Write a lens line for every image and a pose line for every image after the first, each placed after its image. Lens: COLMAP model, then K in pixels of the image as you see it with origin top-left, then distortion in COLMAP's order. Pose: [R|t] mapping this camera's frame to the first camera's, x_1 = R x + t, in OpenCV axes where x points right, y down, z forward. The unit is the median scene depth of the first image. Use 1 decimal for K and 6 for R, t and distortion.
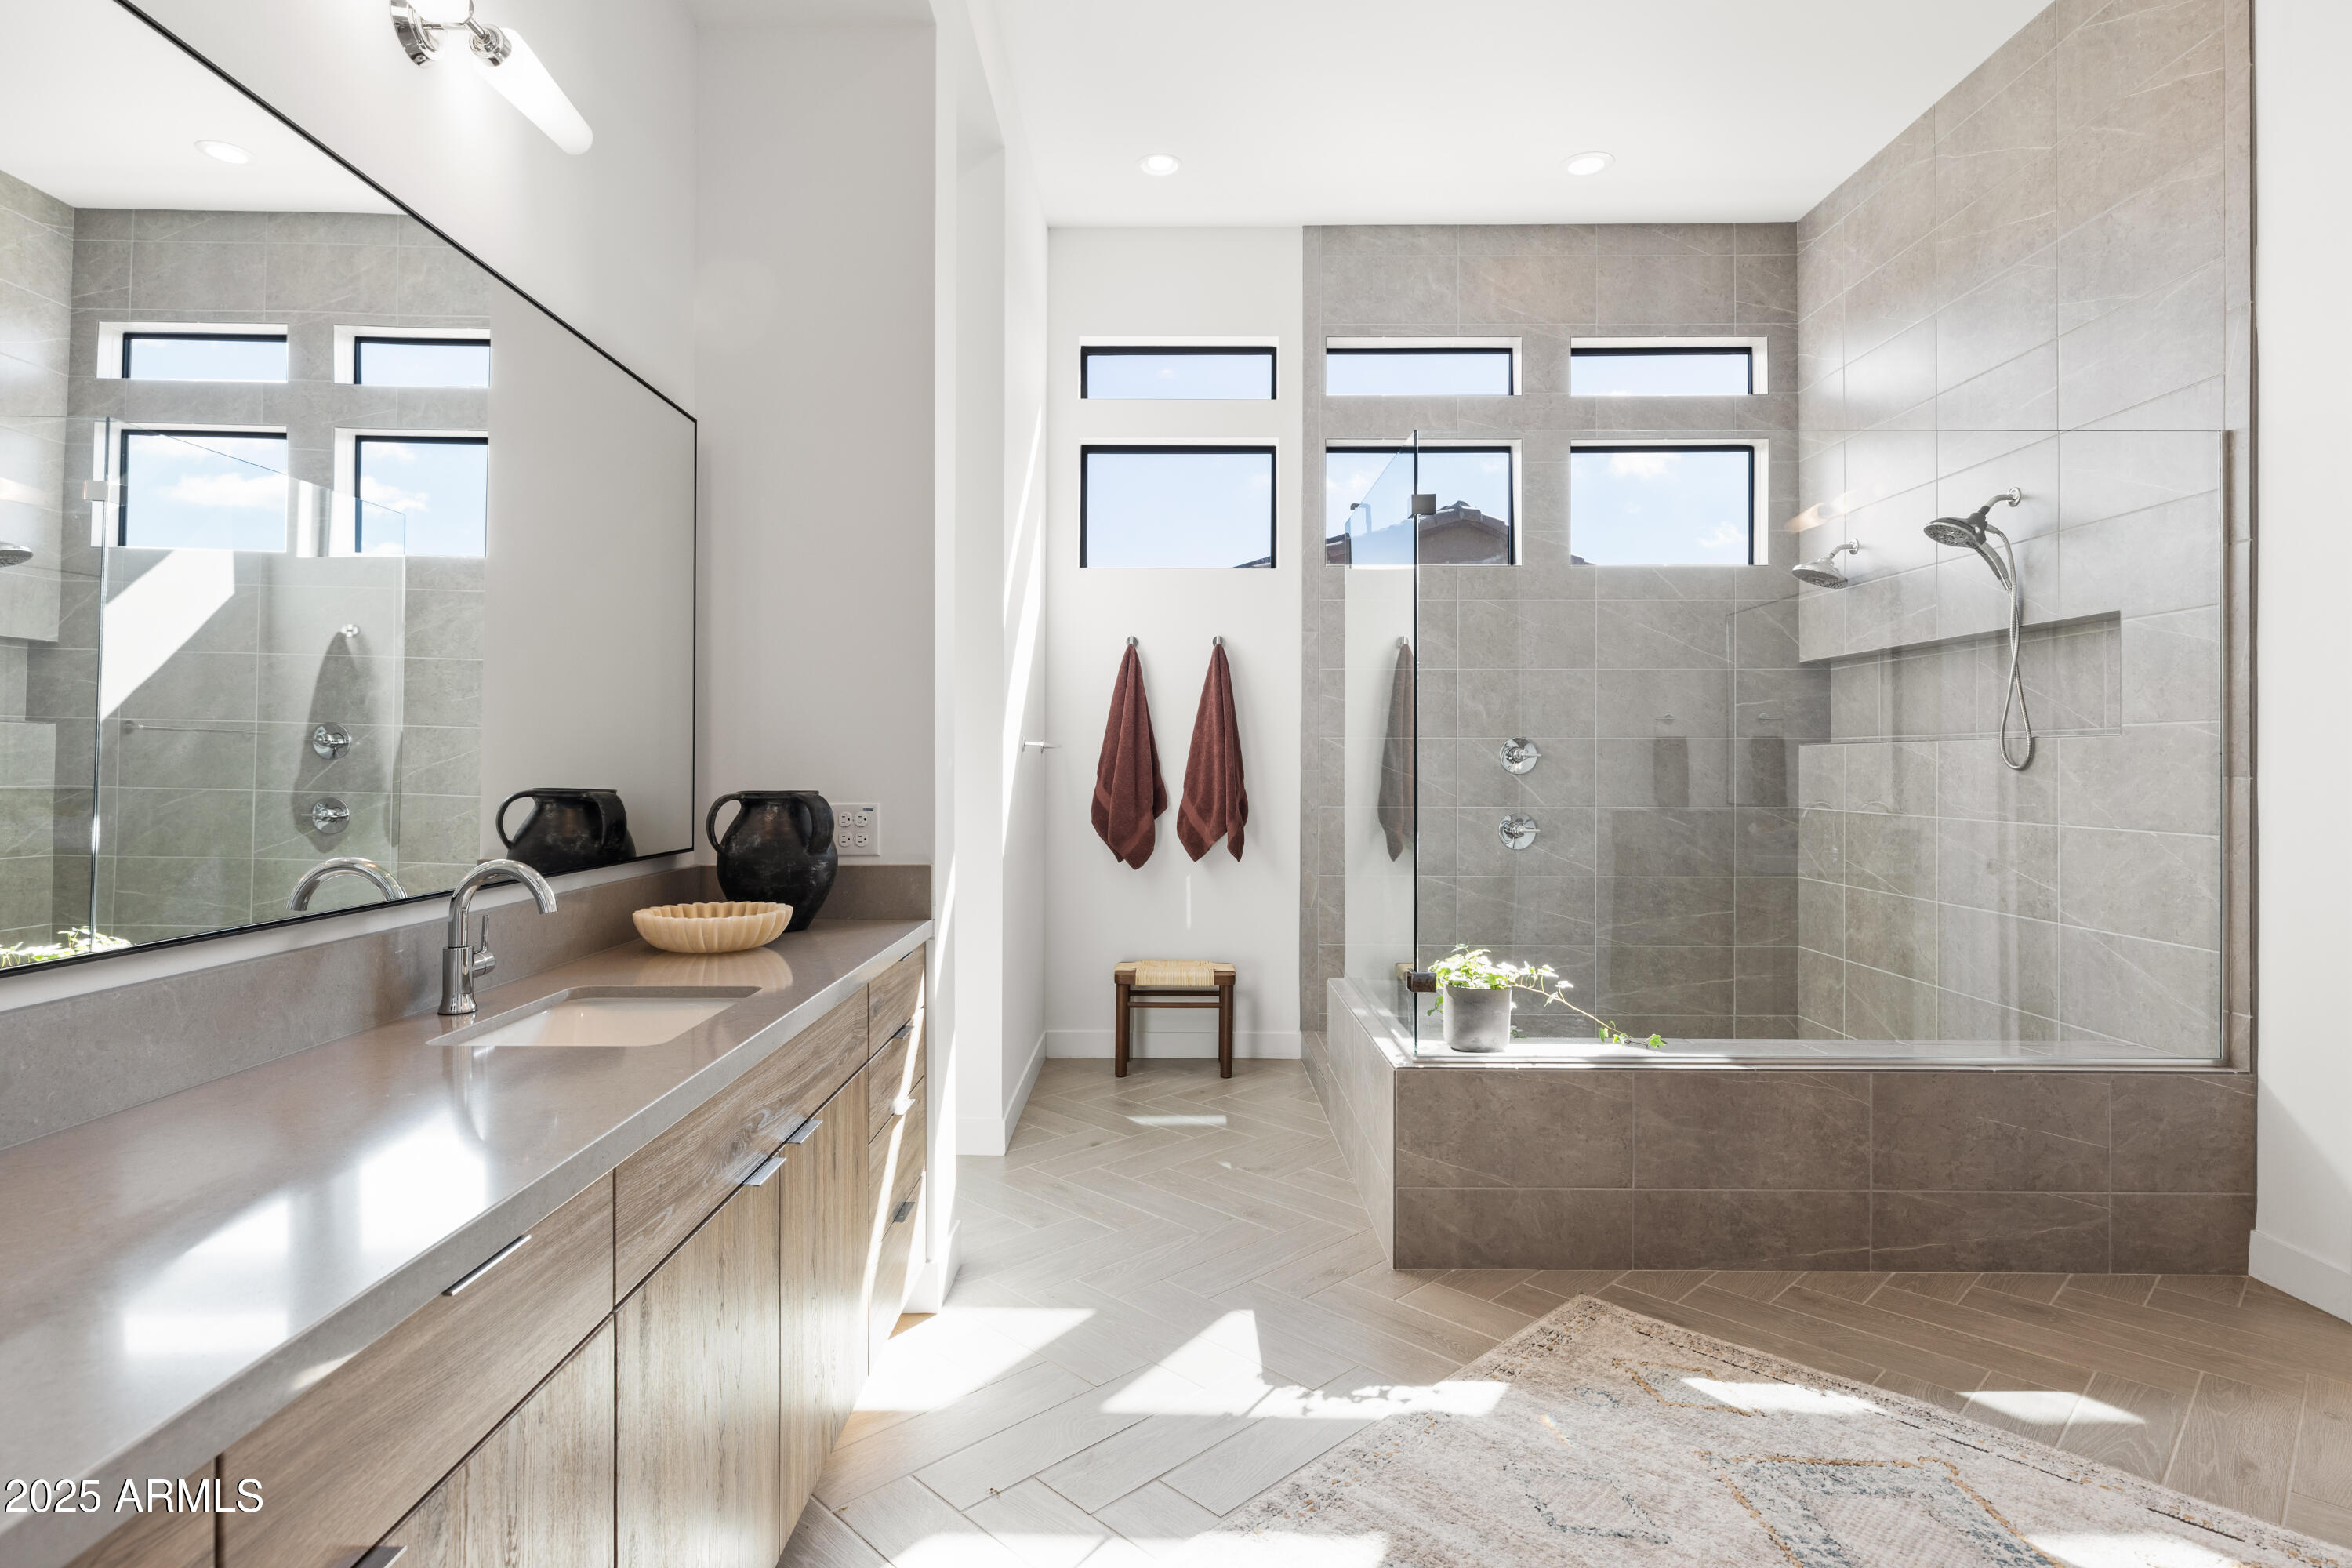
lens RADIAL K [[1262.3, 0, 1167.2], [0, 1262.3, 767.1], [0, 0, 1]] dist [0.000138, -0.001413]
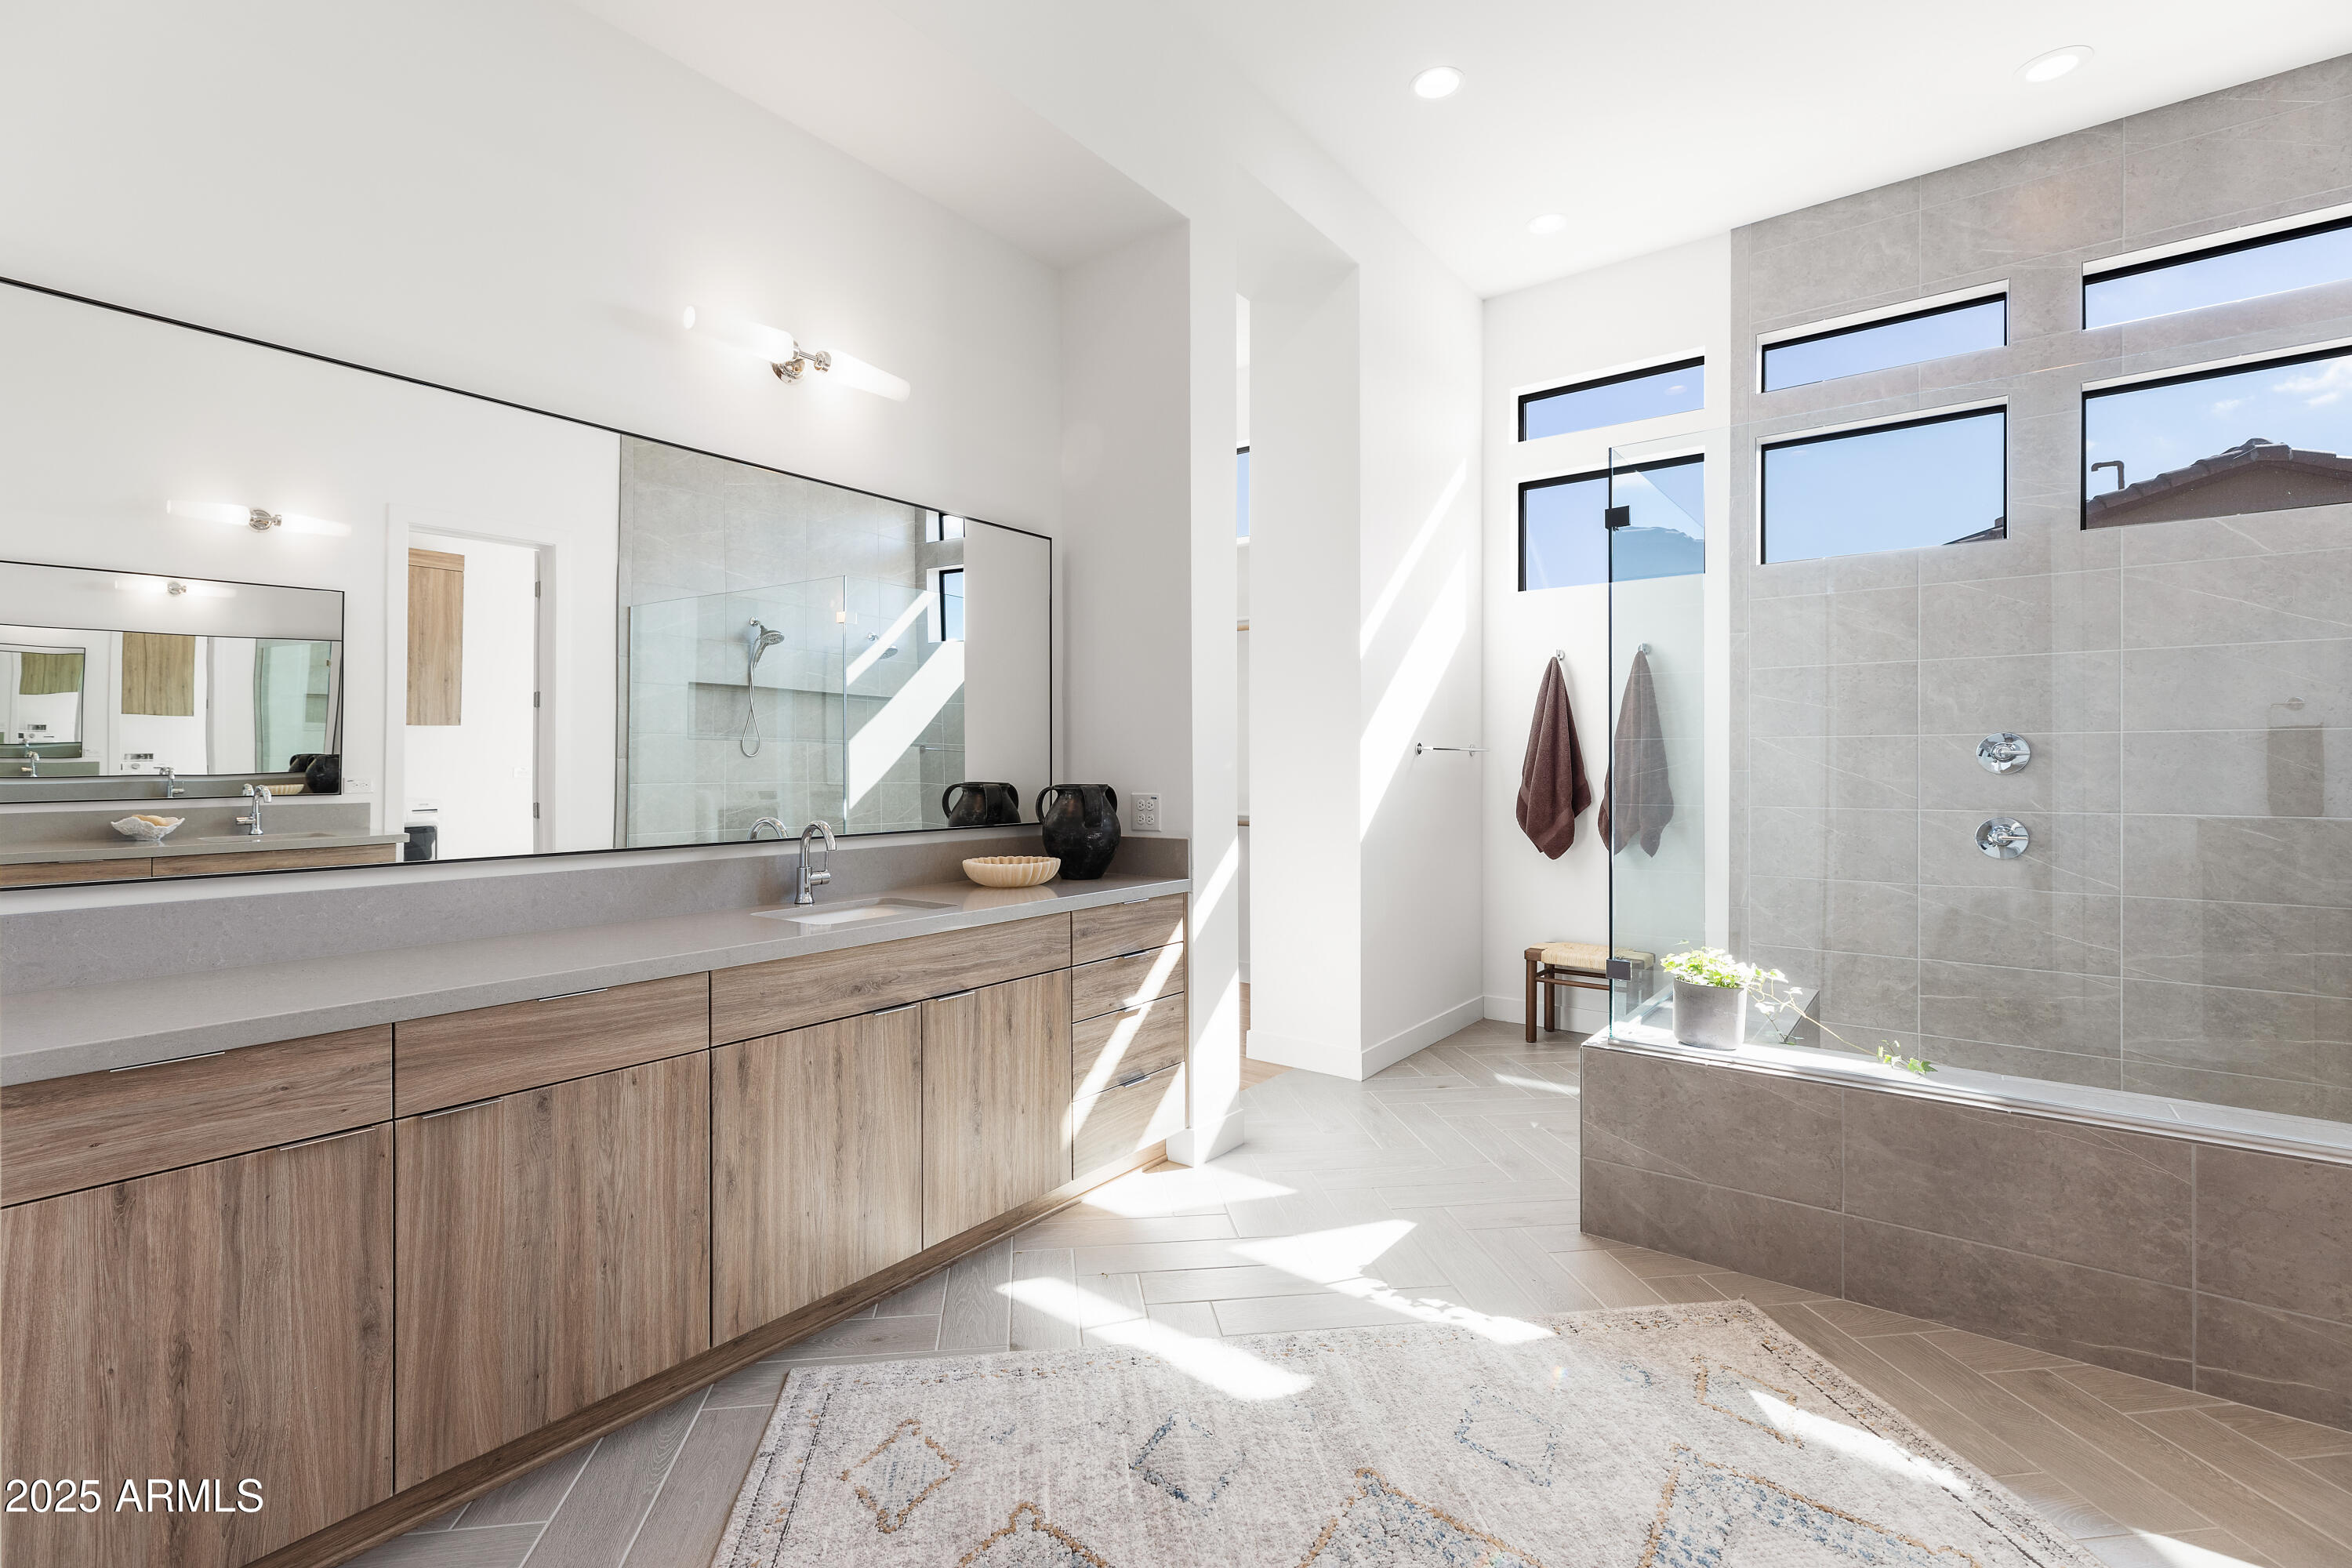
lens RADIAL K [[1050.5, 0, 1097.0], [0, 1050.5, 779.5], [0, 0, 1]] dist [0.005850, -0.001713]
pose [[0.784018, 0.003771, -0.620726, 0.418079], [0.002443, 0.999955, 0.009160, 0.001718], [0.620733, -0.008698, 0.783974, 0.040166]]
